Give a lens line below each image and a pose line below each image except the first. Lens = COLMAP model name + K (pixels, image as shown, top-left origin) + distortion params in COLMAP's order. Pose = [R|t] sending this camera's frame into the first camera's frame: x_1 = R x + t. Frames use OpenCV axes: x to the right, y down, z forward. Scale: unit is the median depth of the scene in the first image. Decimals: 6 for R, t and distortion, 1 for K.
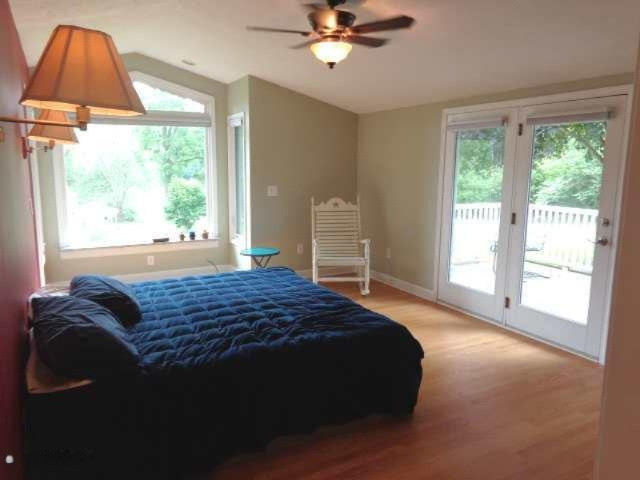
lens RADIAL K [[482.2, 0, 320.0], [0, 482.2, 240.0], [0, 0, 1]] dist [0.002266, 0.002196]
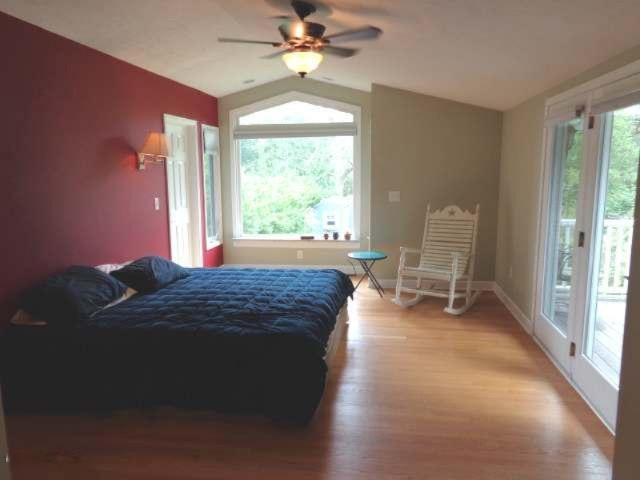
lens RADIAL K [[474.4, 0, 320.0], [0, 474.4, 240.0], [0, 0, 1]] dist [0.000422, -0.000026]
pose [[0.811133, 0.076700, -0.579810, 0.358553], [-0.082828, 0.996436, 0.015939, -0.015275], [0.578967, 0.035096, 0.814596, 0.118095]]
